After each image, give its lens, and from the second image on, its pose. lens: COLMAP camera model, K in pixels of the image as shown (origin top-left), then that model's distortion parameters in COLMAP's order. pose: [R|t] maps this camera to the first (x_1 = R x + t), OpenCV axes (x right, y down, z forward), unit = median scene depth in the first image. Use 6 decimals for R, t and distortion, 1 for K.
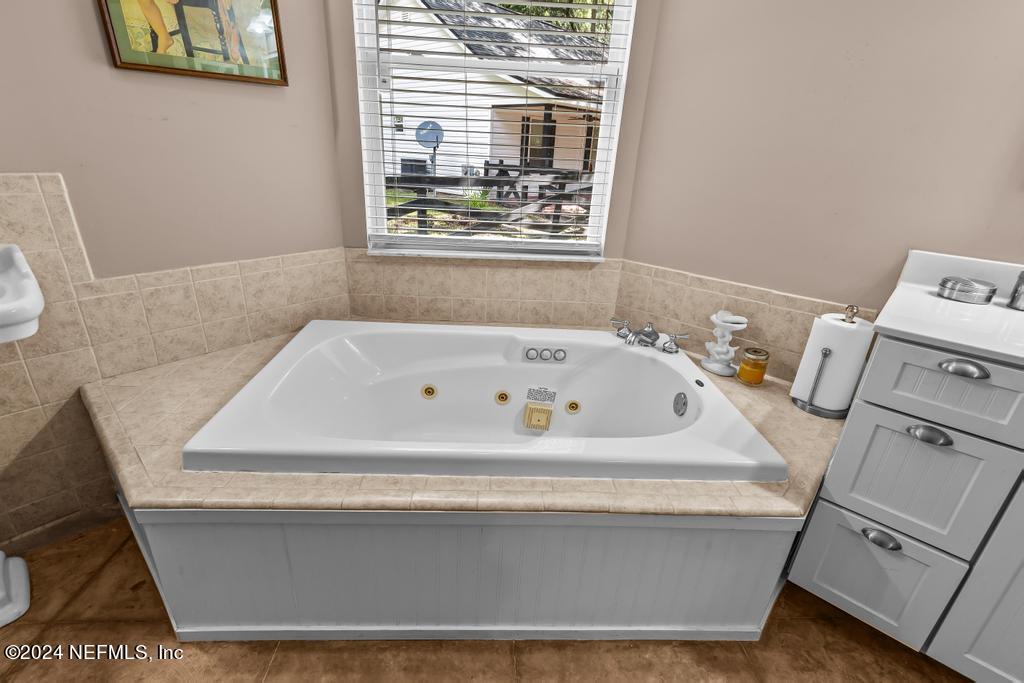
lens RADIAL K [[469.9, 0, 506.9], [0, 469.9, 342.5], [0, 0, 1]] dist [0.002945, 0.000033]
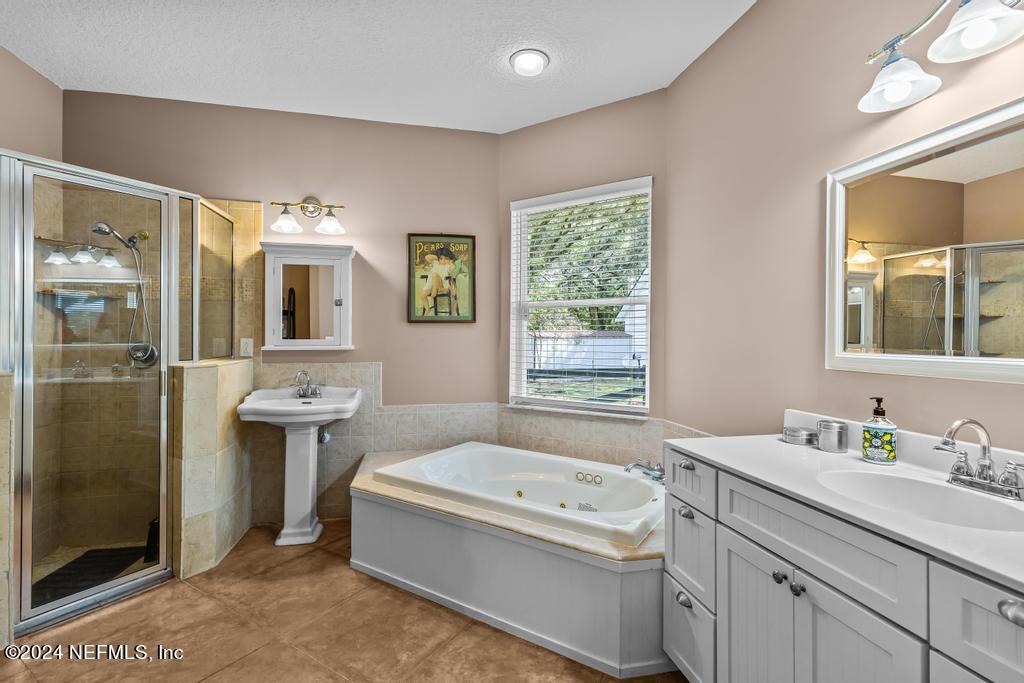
lens RADIAL K [[468.0, 0, 514.8], [0, 468.0, 339.0], [0, 0, 1]] dist [0.002203, -0.000021]
pose [[0.822611, -0.039346, -0.567241, 0.954020], [-0.189940, 0.921283, -0.339353, 0.214338], [0.535942, 0.386897, 0.750384, -0.487022]]
